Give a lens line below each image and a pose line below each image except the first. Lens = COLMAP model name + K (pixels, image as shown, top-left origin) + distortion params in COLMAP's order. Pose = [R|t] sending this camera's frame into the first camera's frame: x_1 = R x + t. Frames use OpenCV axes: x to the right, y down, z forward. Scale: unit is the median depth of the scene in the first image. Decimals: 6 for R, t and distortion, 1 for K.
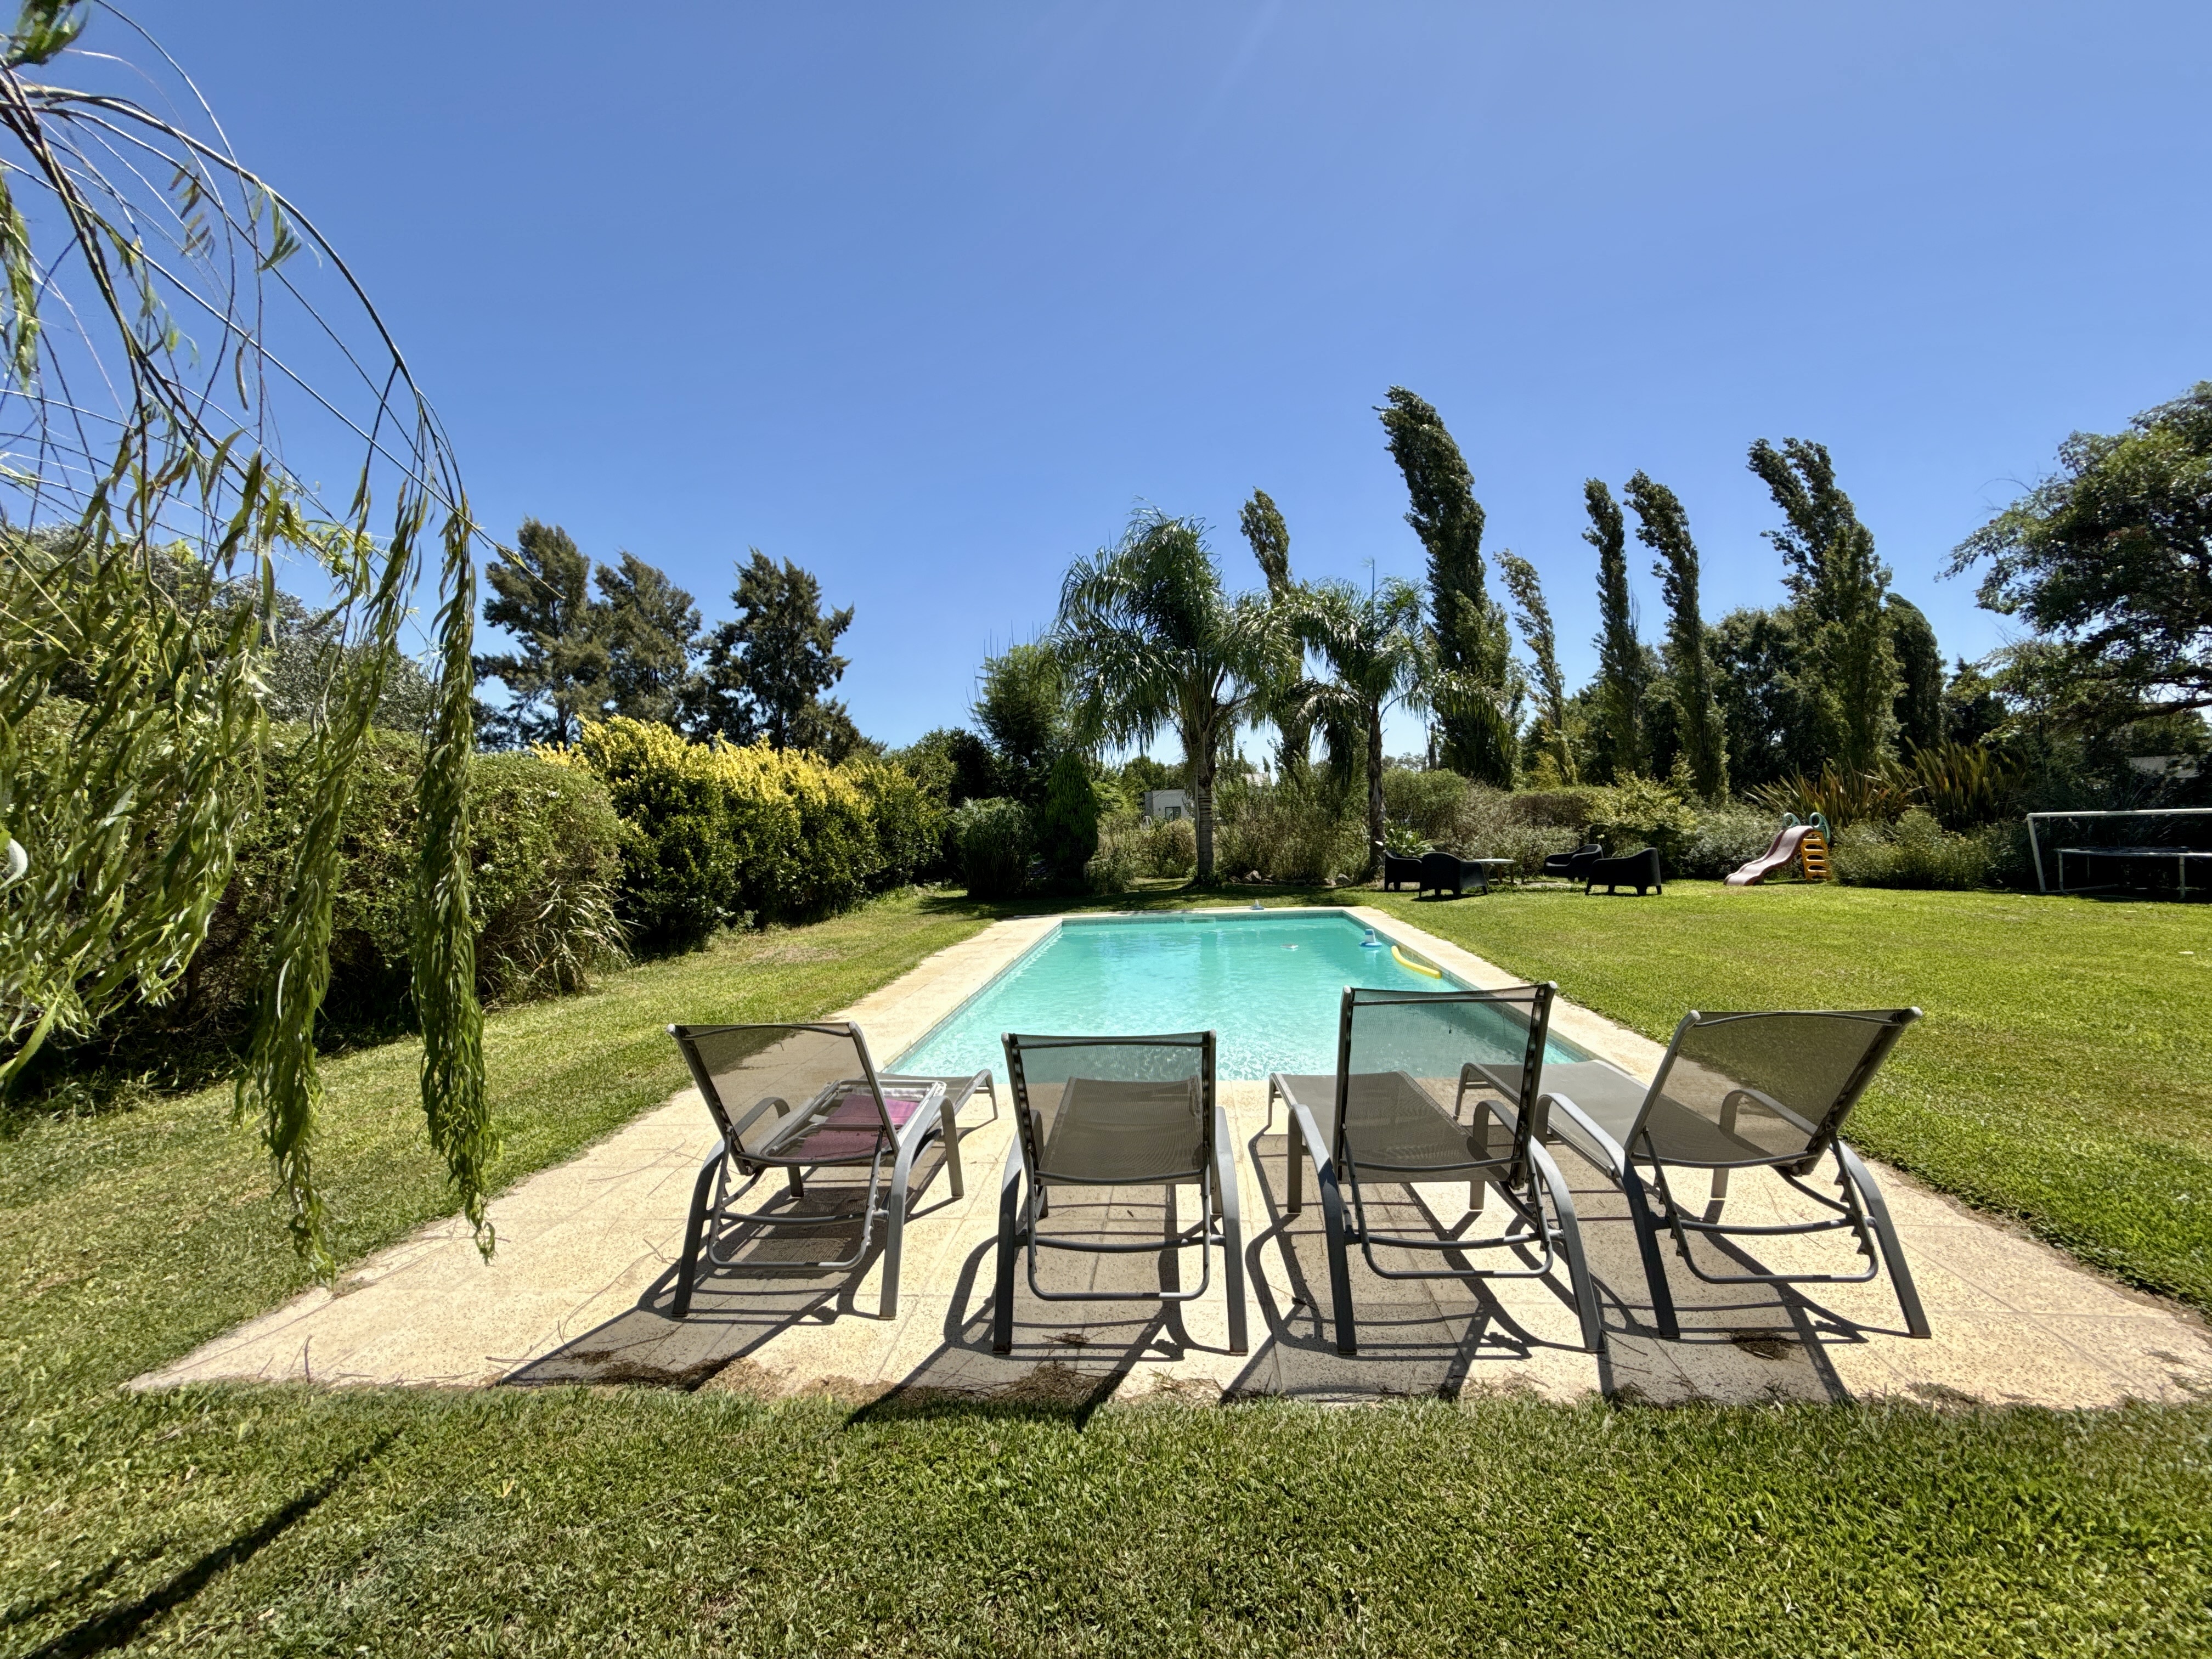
lens RADIAL K [[883.1, 0, 1105.8], [0, 883.1, 816.4], [0, 0, 1]] dist [-0.003374, 0.000535]
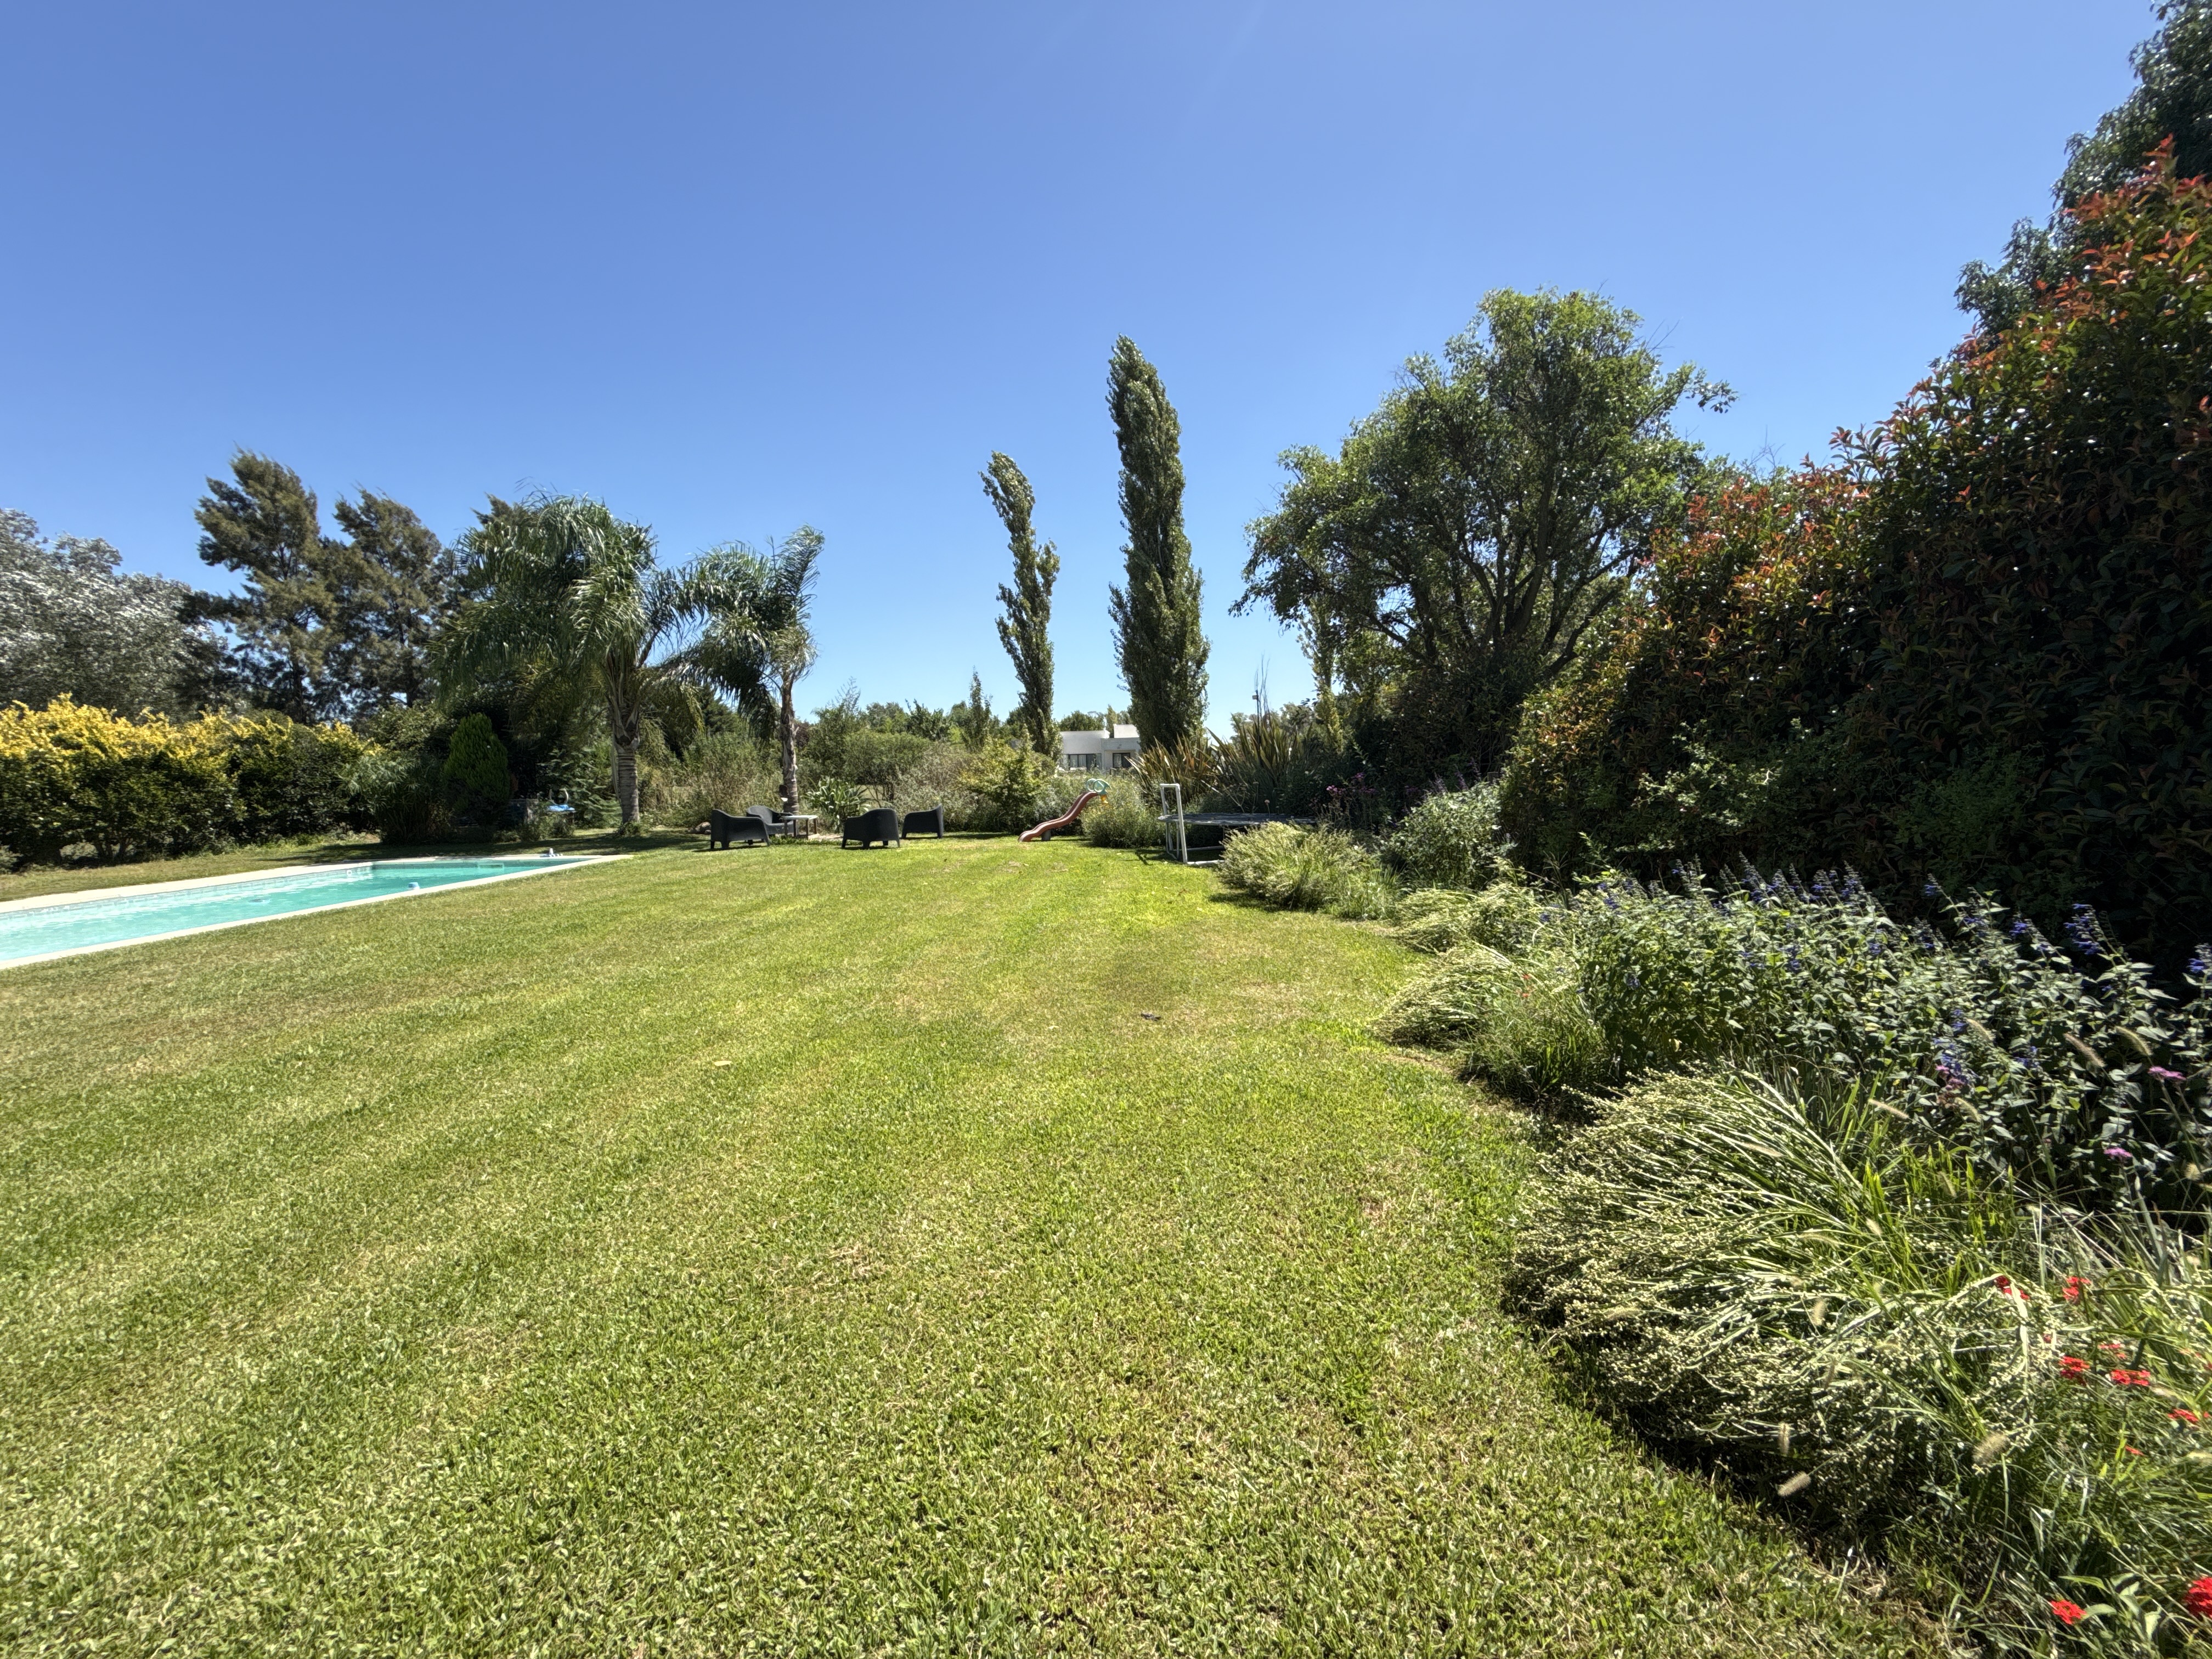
lens RADIAL K [[883.1, 0, 1114.2], [0, 883.1, 832.0], [0, 0, 1]] dist [-0.003374, 0.000535]
pose [[0.998562, 0.012079, 0.052231, 0.261344], [-0.016005, 0.997024, 0.075416, -0.007683], [-0.051165, -0.076144, 0.995783, -0.052635]]
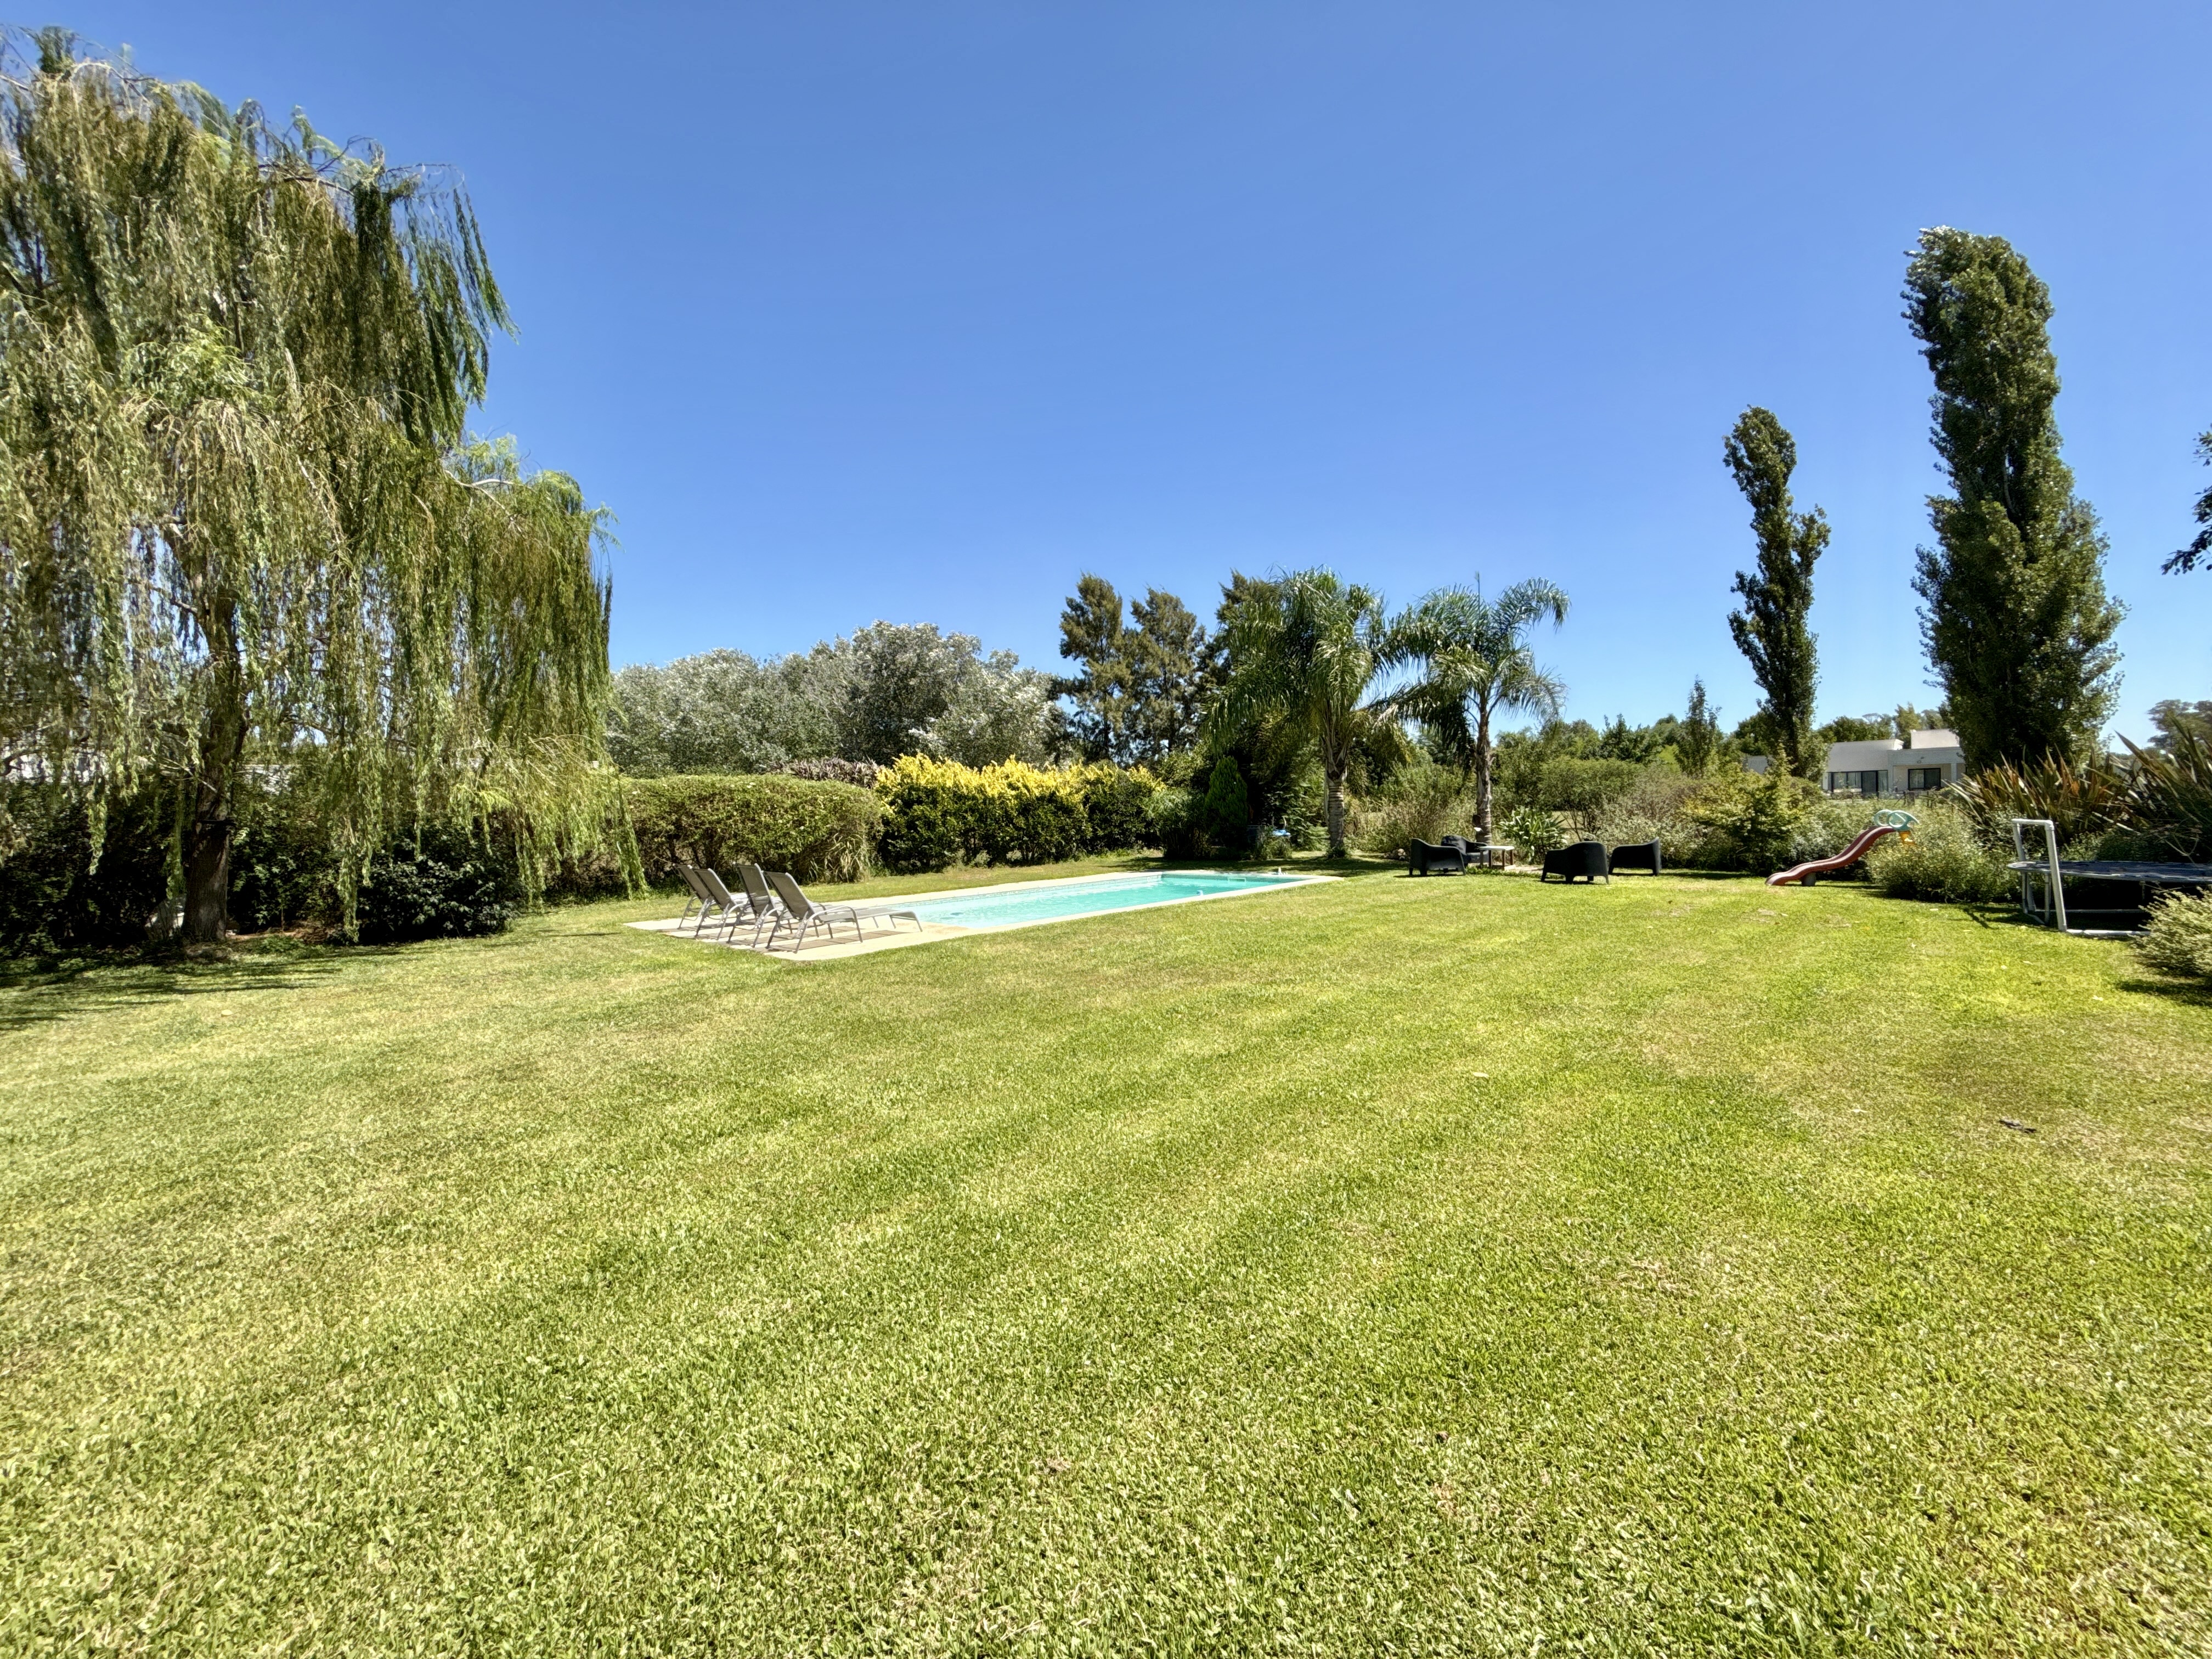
lens RADIAL K [[883.1, 0, 1098.6], [0, 883.1, 829.9], [0, 0, 1]] dist [-0.003374, 0.000535]
pose [[0.770304, 0.031062, -0.636920, 0.256351], [0.001648, 0.998713, 0.050699, -0.010471], [0.637675, -0.040103, 0.769261, -0.069344]]
